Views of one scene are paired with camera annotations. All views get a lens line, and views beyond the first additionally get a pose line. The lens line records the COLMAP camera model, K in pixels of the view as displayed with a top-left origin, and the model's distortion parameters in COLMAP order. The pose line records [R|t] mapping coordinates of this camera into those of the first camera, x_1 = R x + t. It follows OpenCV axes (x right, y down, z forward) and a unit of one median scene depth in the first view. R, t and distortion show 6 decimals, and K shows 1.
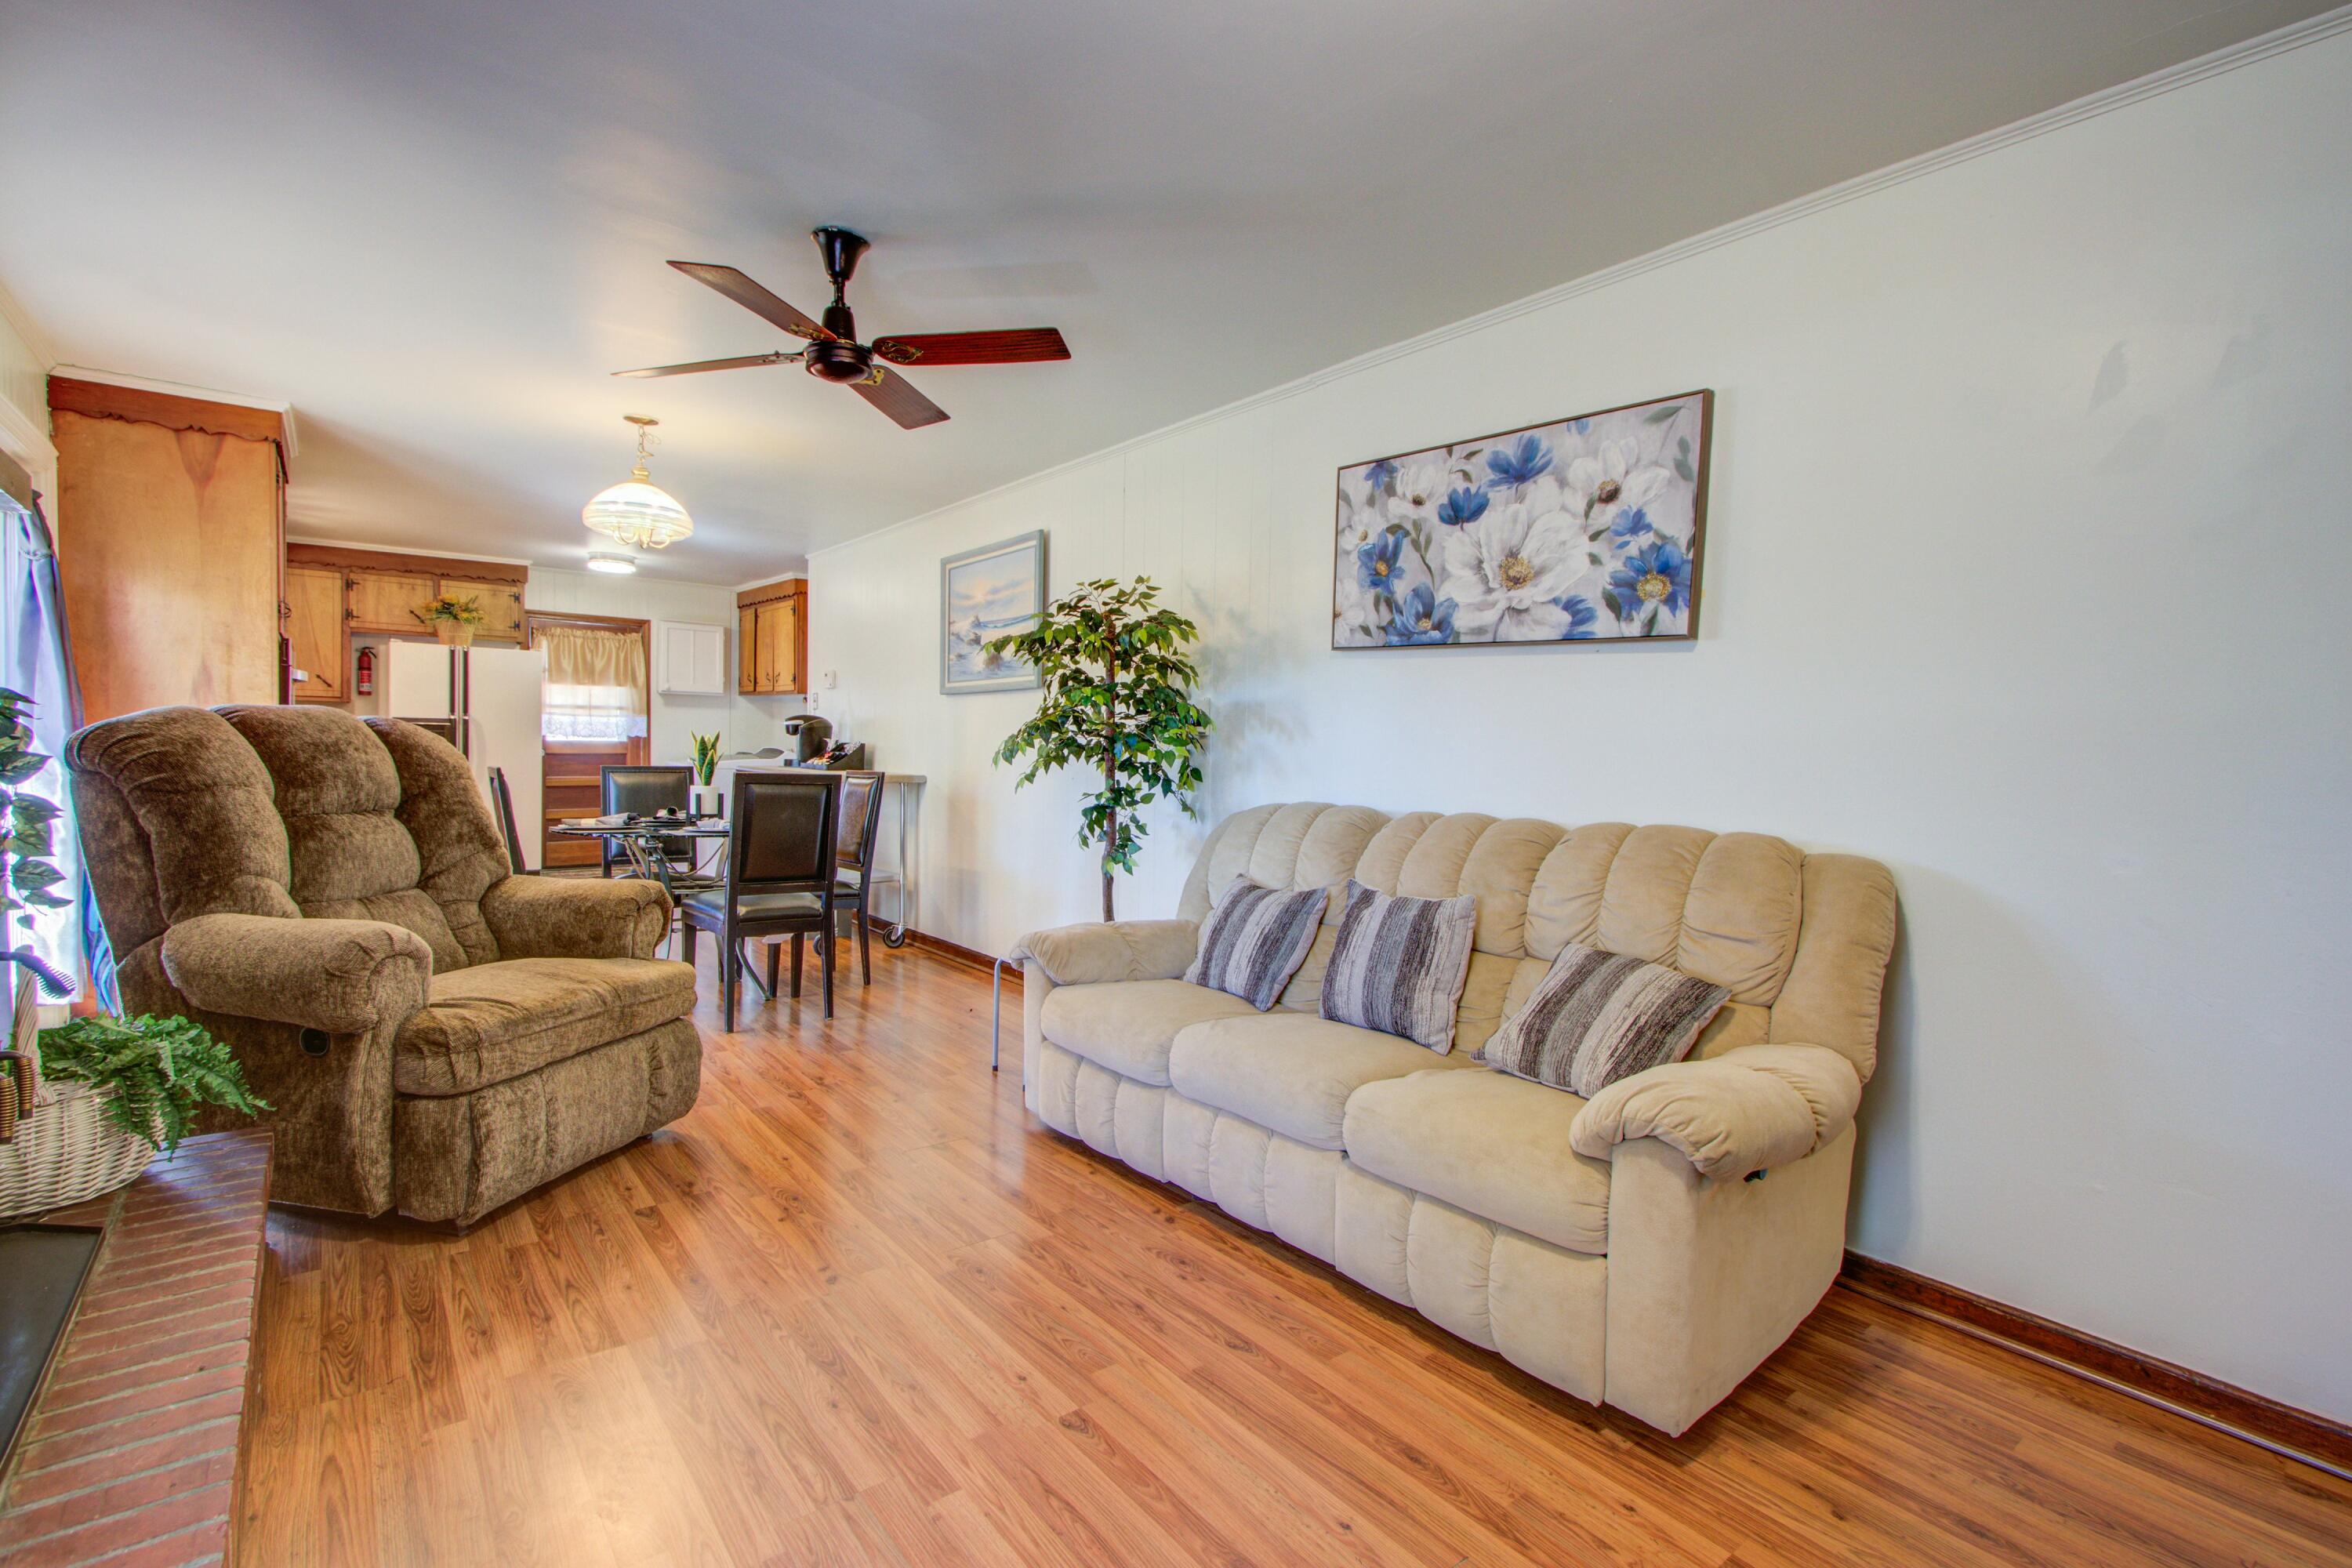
lens RADIAL K [[1081.3, 0, 1184.1], [0, 1081.3, 784.0], [0, 0, 1]] dist [0.010087, -0.000183]
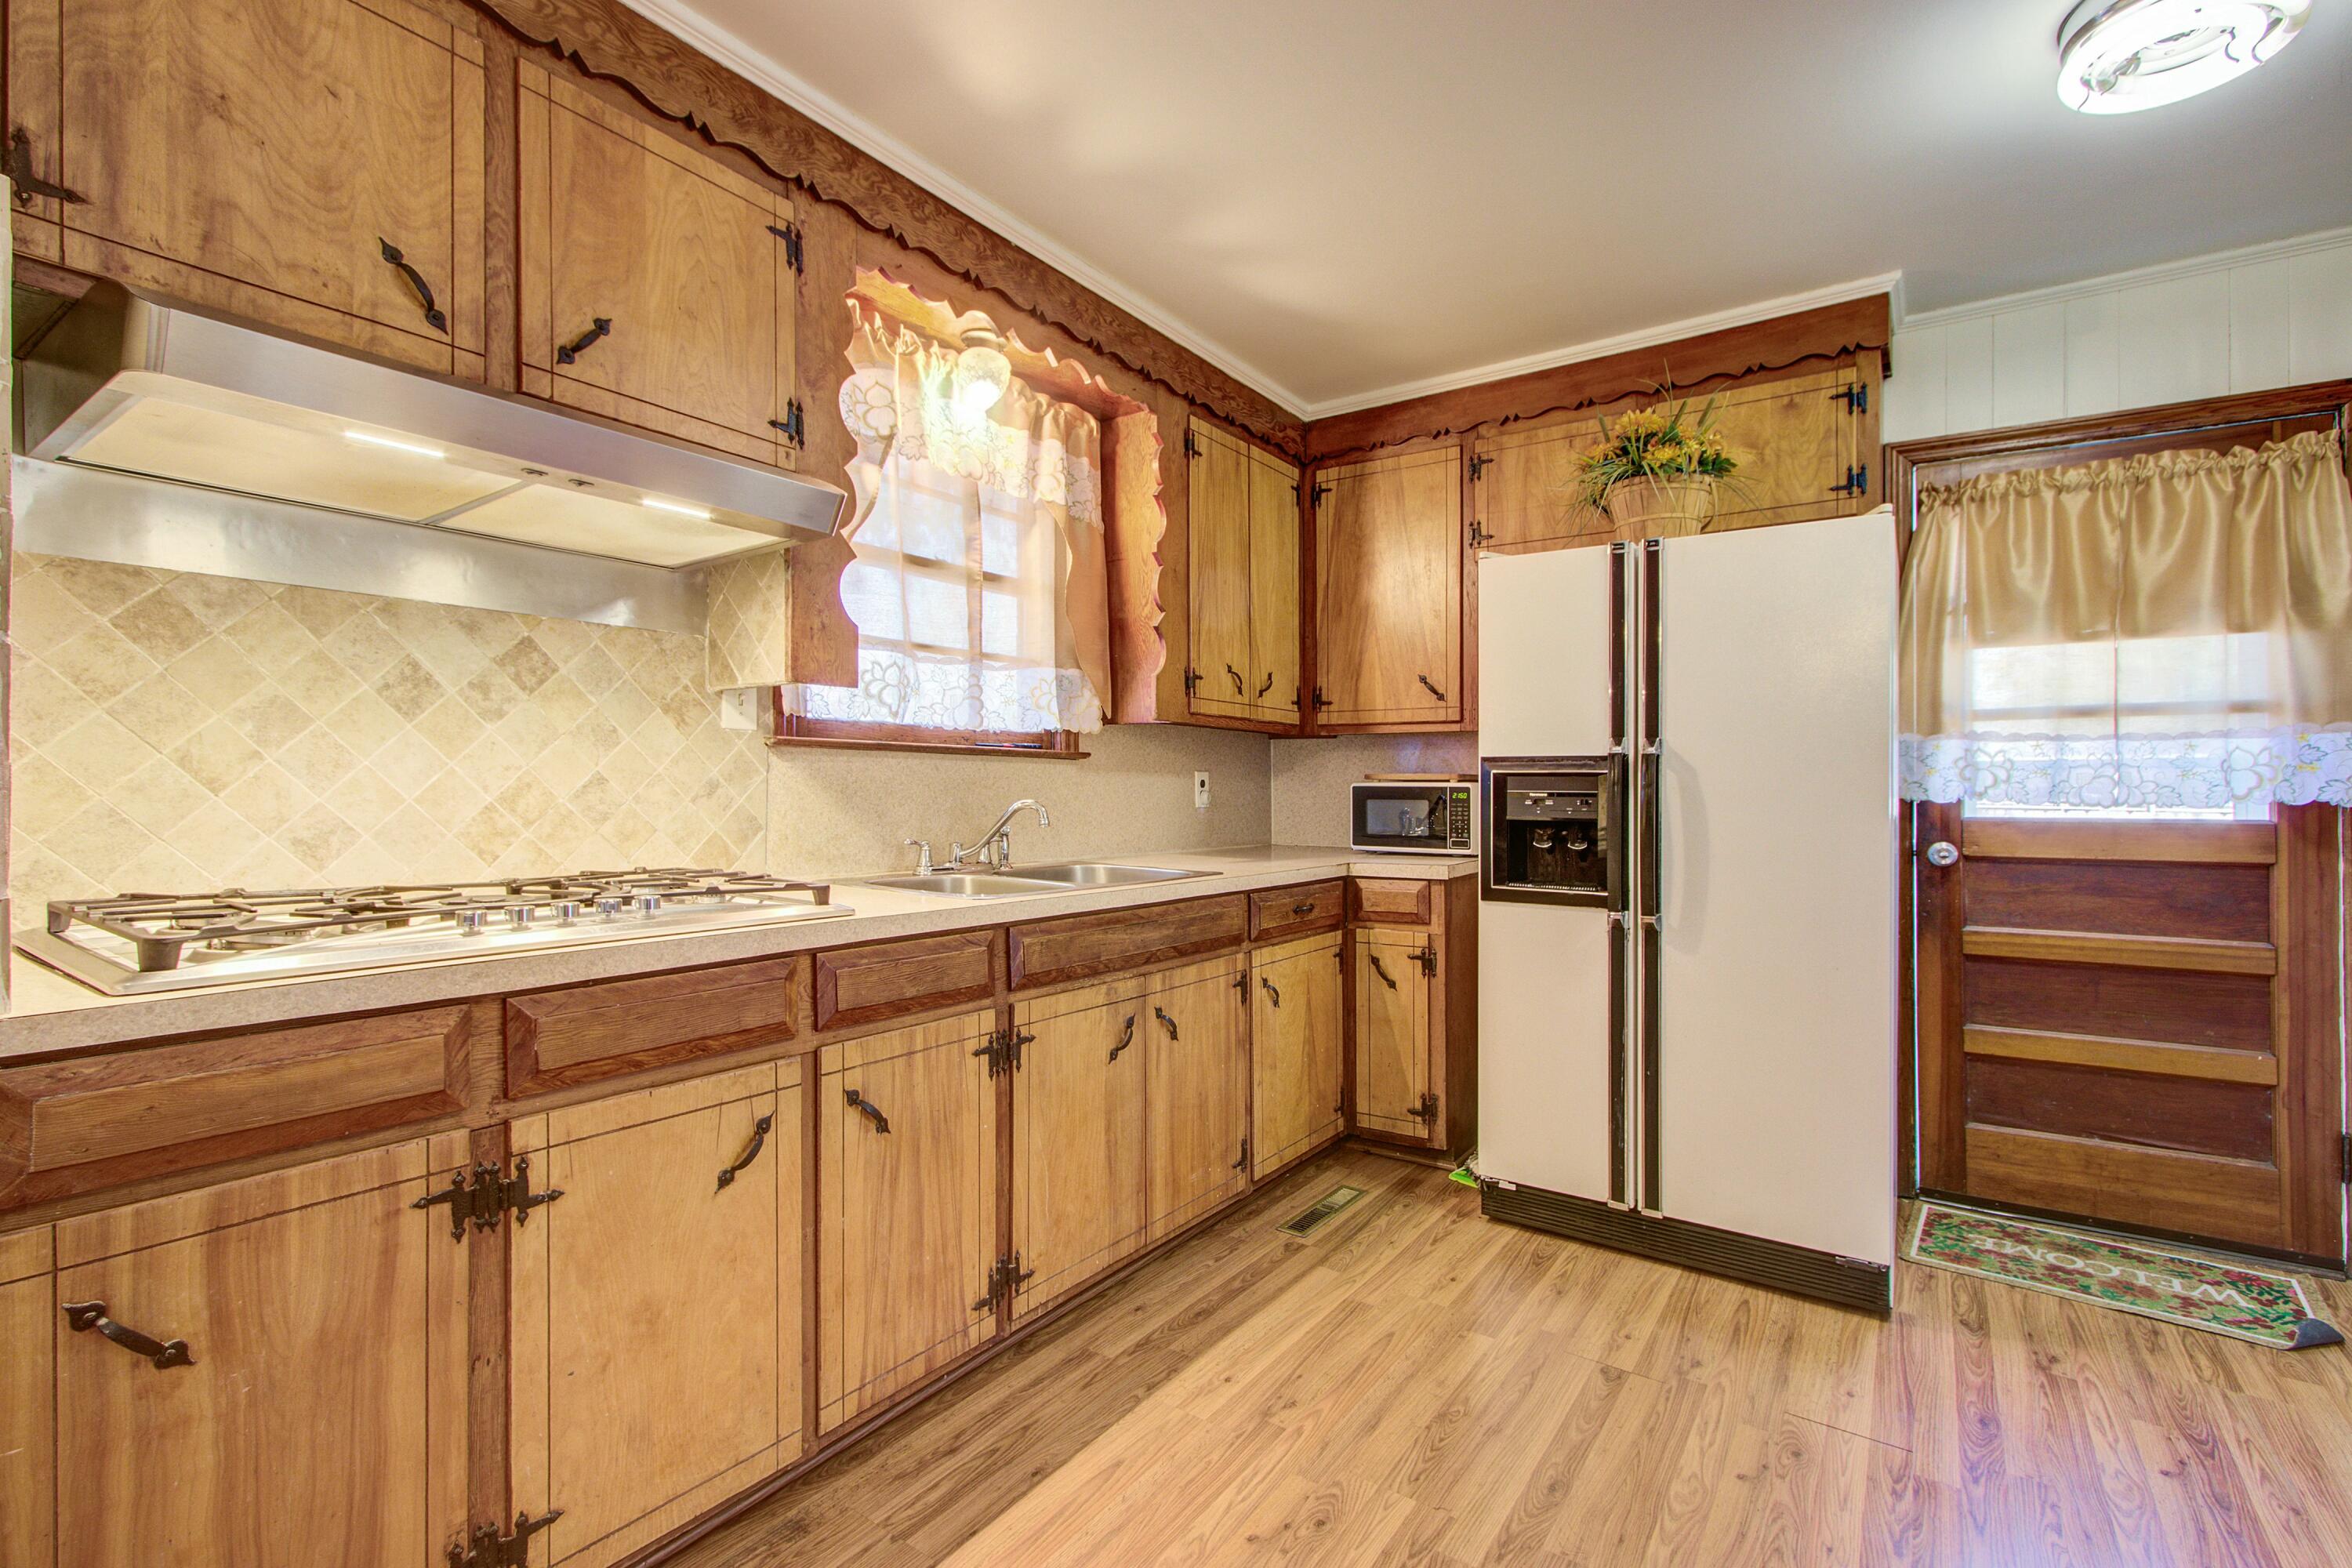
lens RADIAL K [[1081.3, 0, 1161.1], [0, 1081.3, 788.5], [0, 0, 1]] dist [0.010087, -0.000183]
pose [[0.277977, -0.019590, -0.960388, -0.365411], [-0.041046, 0.998637, -0.032250, -0.030731], [0.959711, 0.048385, 0.276794, 0.733266]]
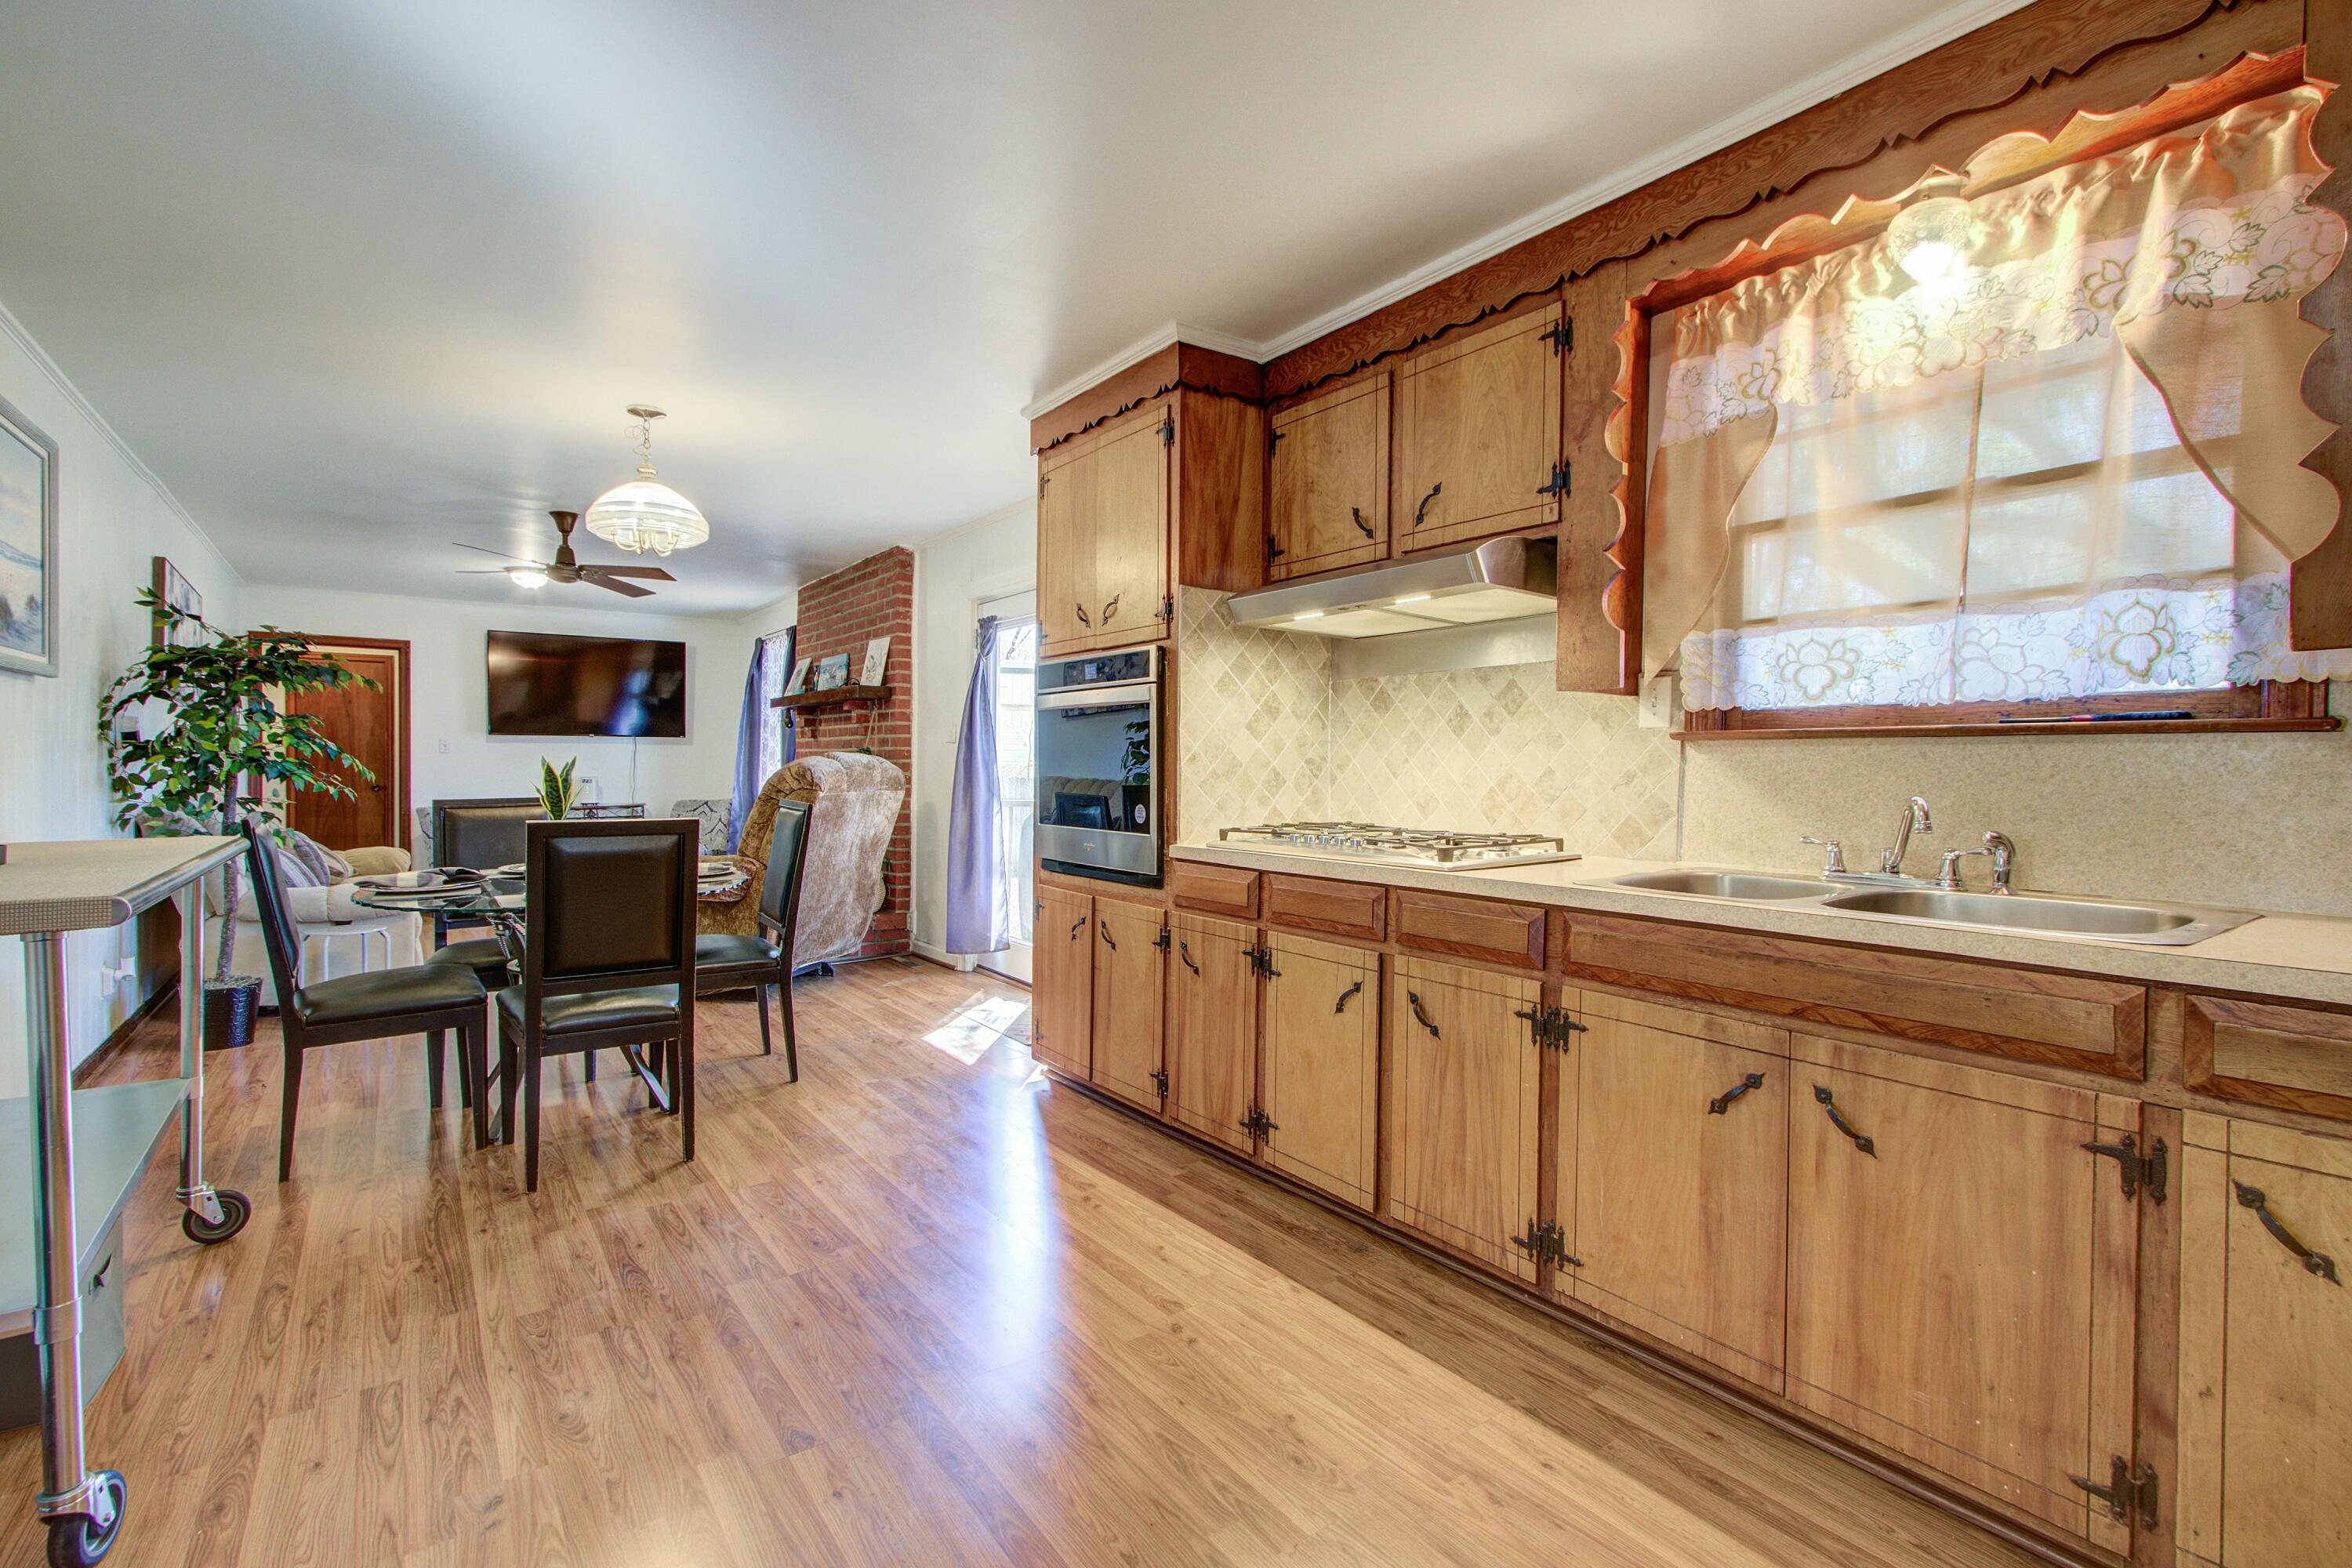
lens RADIAL K [[994.1, 0, 1161.3], [0, 994.1, 794.5], [0, 0, 1]] dist [0.000087, 0.000833]
pose [[-0.998960, -0.029725, 0.034577, -0.695344], [-0.027451, 0.997542, 0.064472, -0.061122], [-0.036408, 0.063456, -0.997320, 1.292522]]
